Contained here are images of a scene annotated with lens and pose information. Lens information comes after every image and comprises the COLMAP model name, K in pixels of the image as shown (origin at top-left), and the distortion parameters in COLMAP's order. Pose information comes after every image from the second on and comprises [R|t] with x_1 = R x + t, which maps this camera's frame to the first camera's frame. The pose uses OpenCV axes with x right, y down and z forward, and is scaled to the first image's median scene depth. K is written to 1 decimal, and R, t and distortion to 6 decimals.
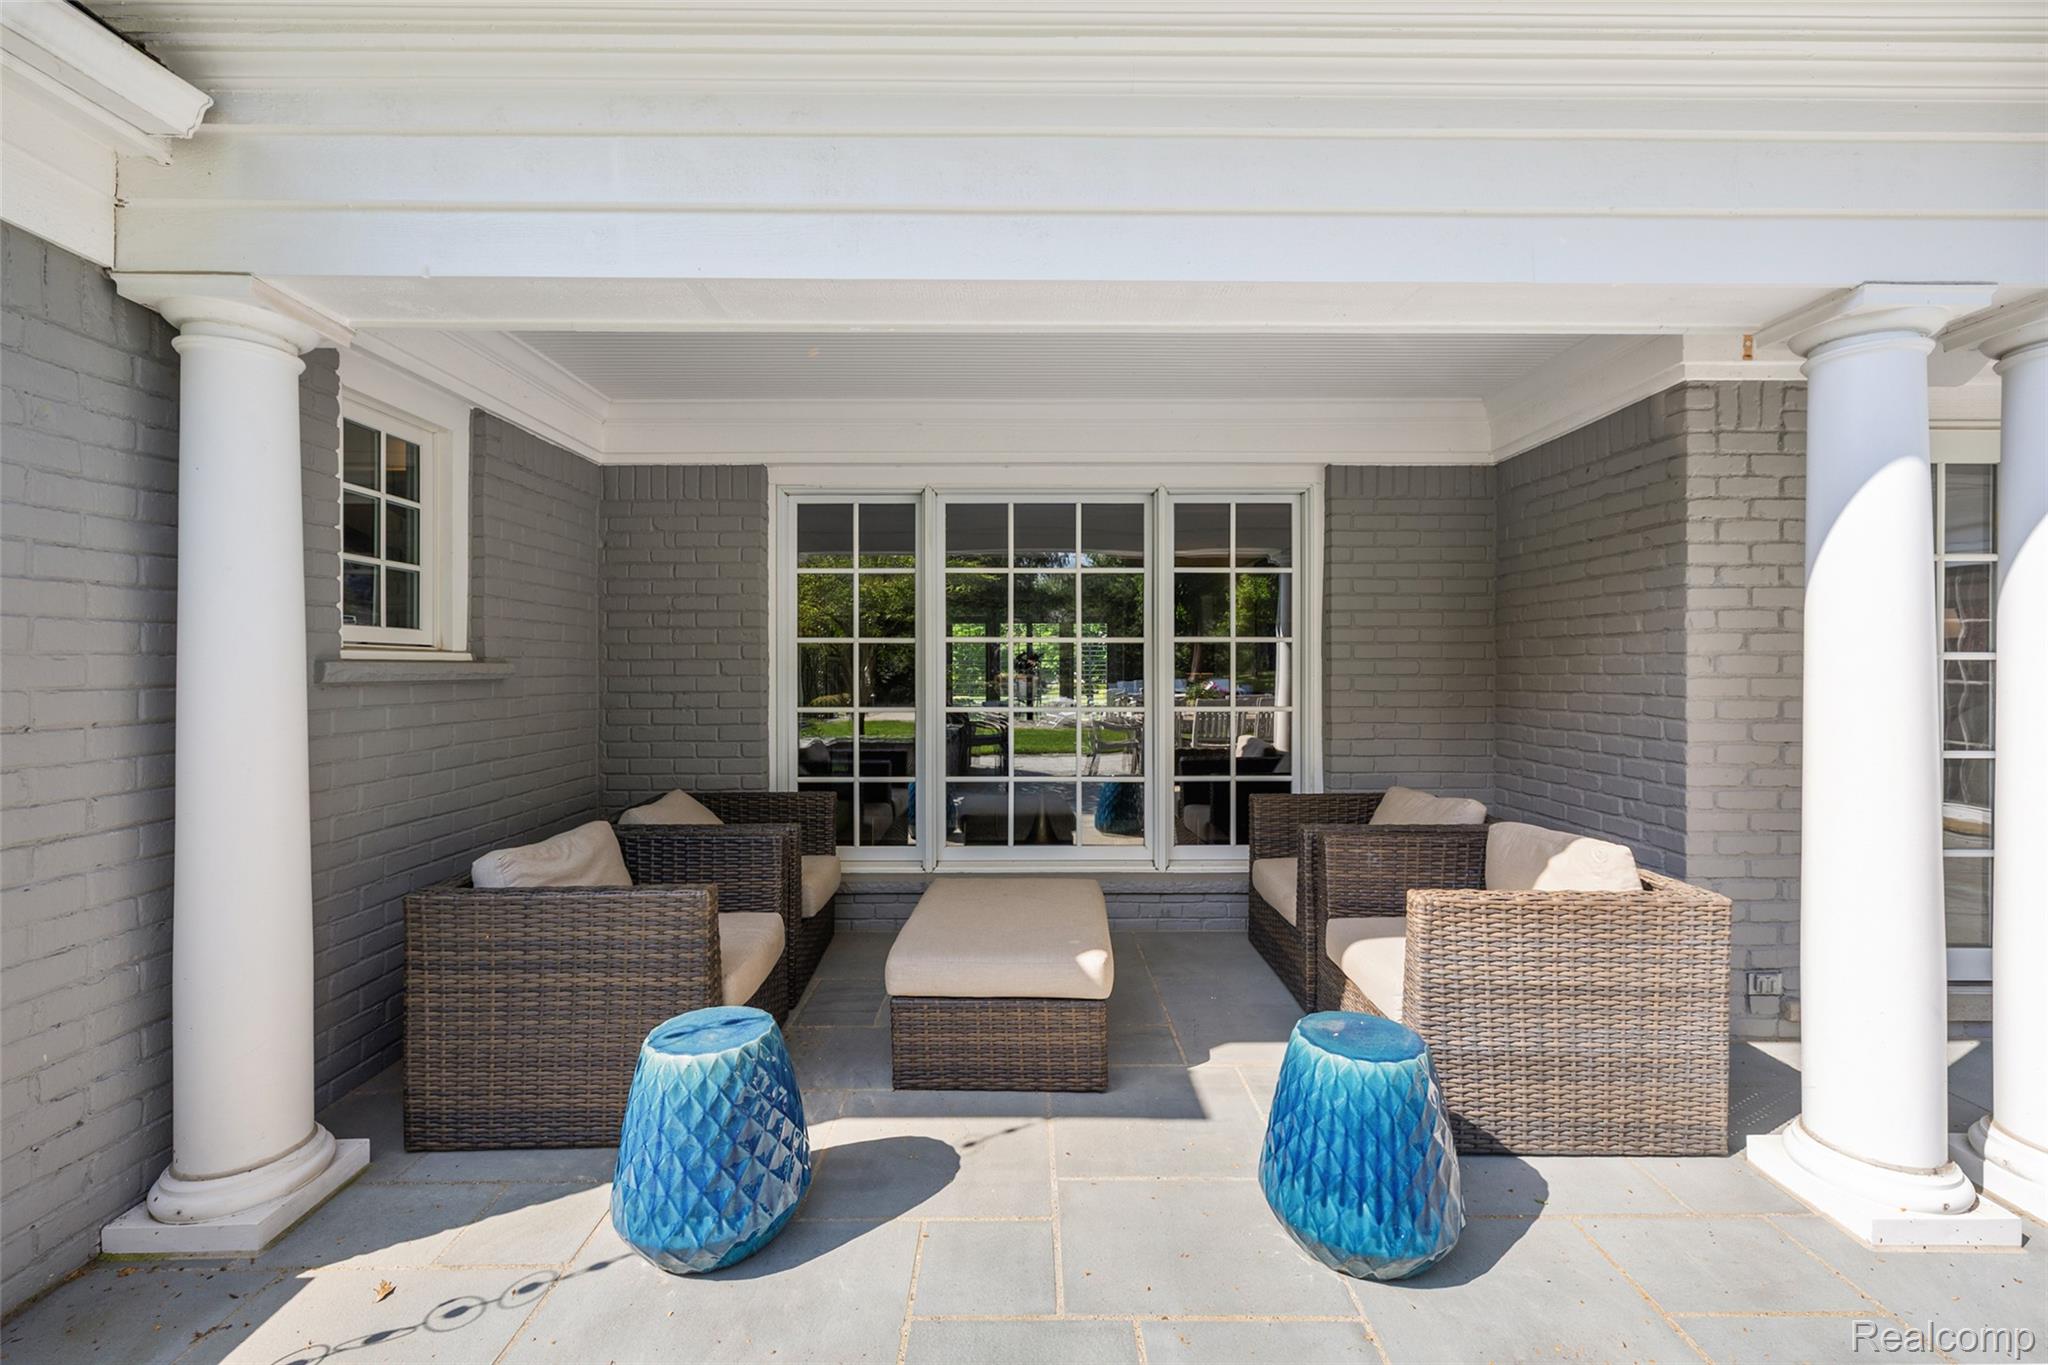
lens RADIAL K [[878.9, 0, 1026.1], [0, 878.9, 673.8], [0, 0, 1]] dist [-0.000786, -0.000007]
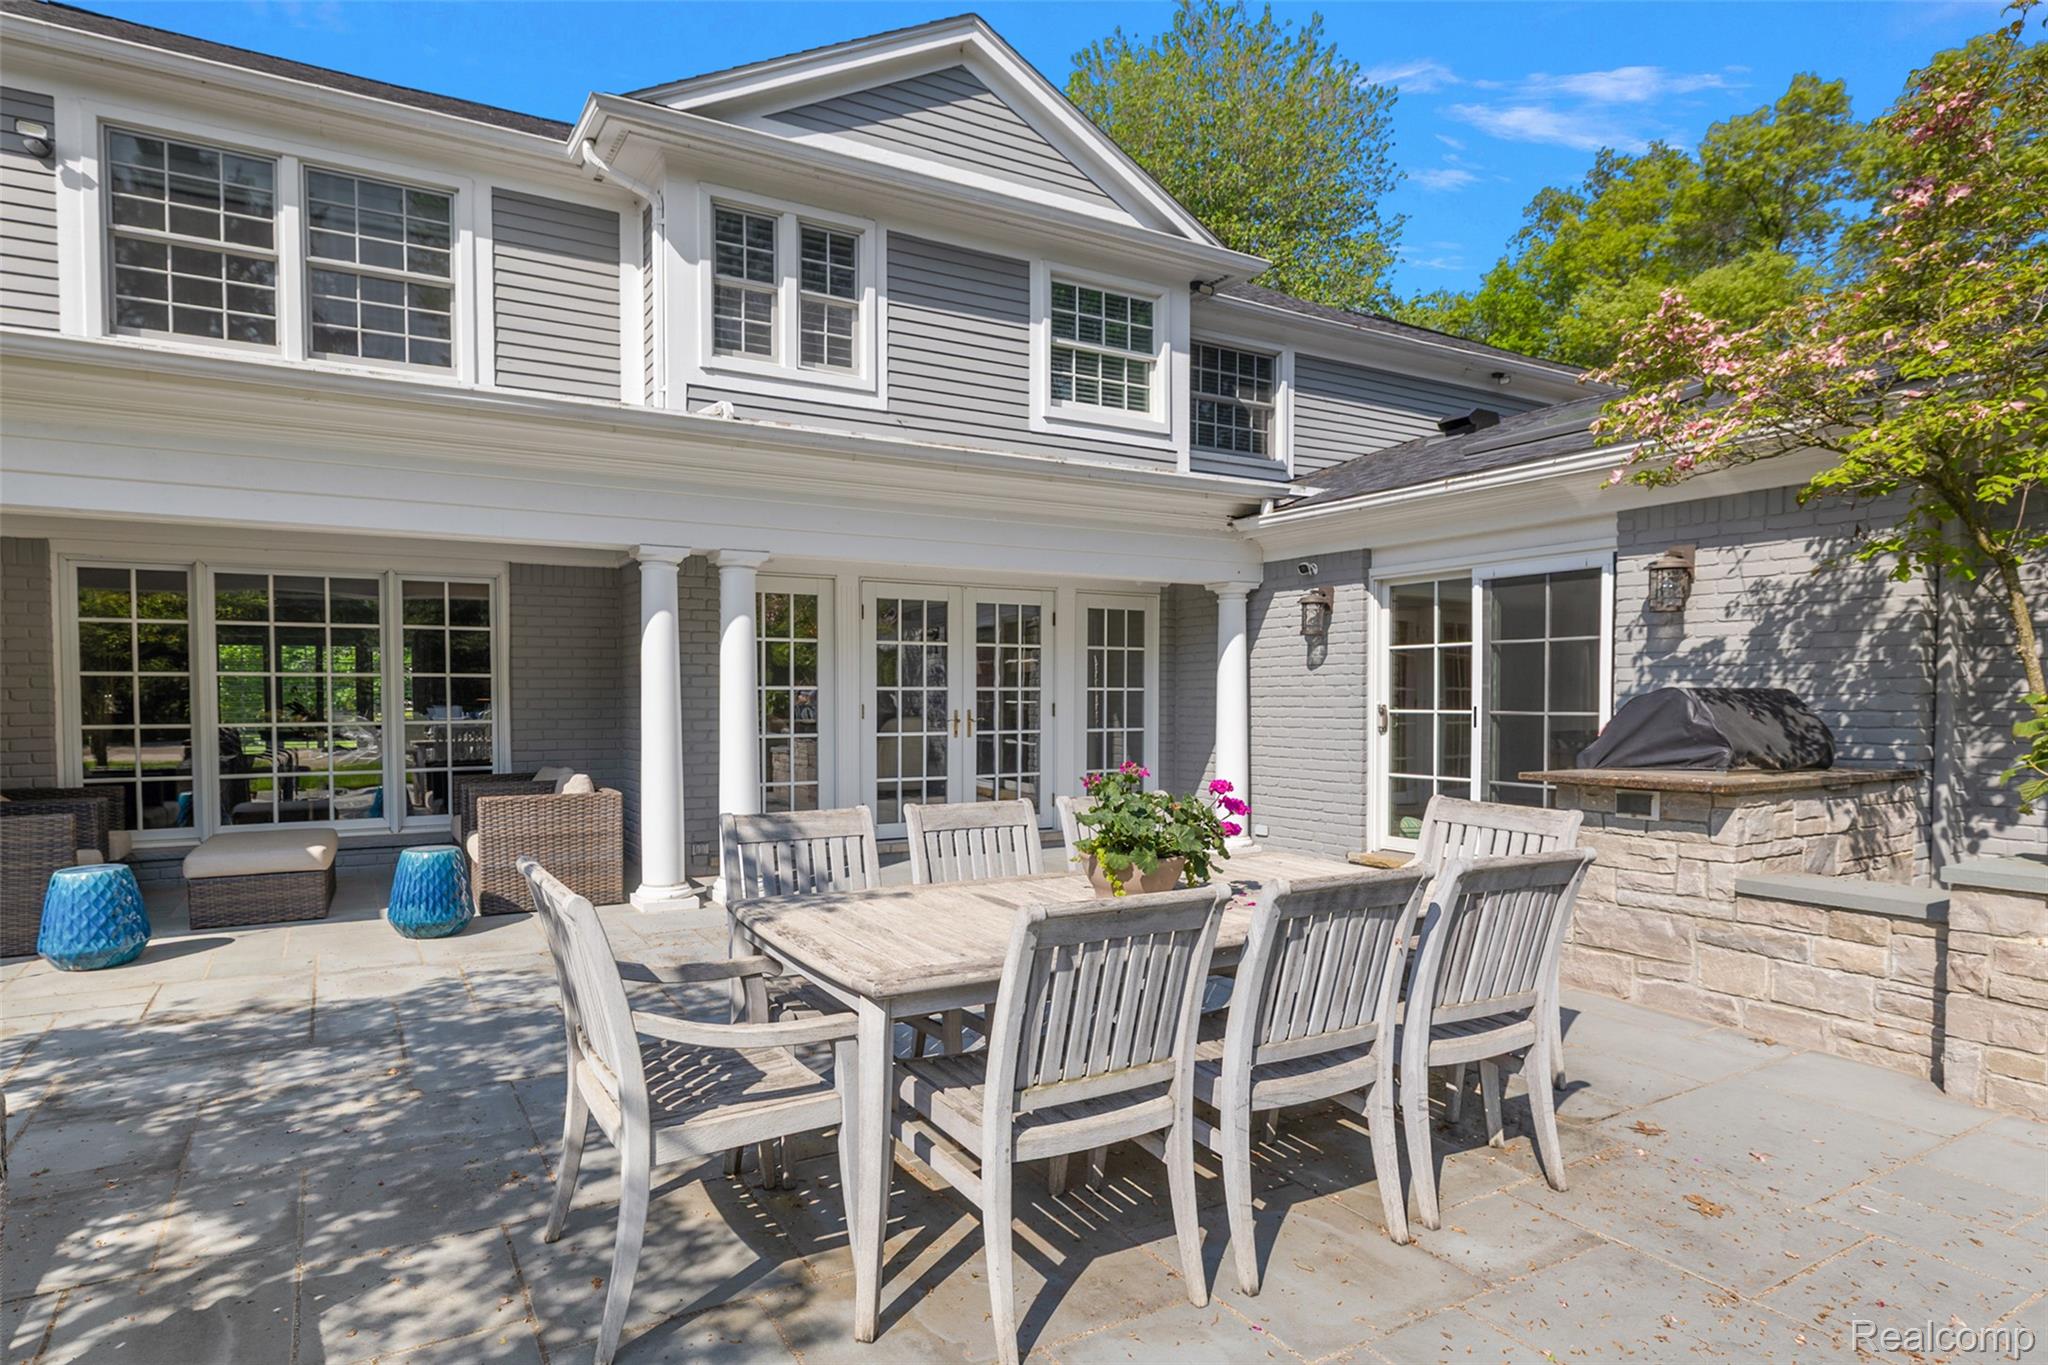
lens RADIAL K [[1119.3, 0, 946.5], [0, 1119.3, 731.8], [0, 0, 1]] dist [0.000768, 0.001017]
pose [[0.881223, -0.018325, 0.472345, 0.084994], [0.004950, 0.999551, 0.029543, 0.005051], [-0.472675, -0.023696, 0.880918, -1.082590]]
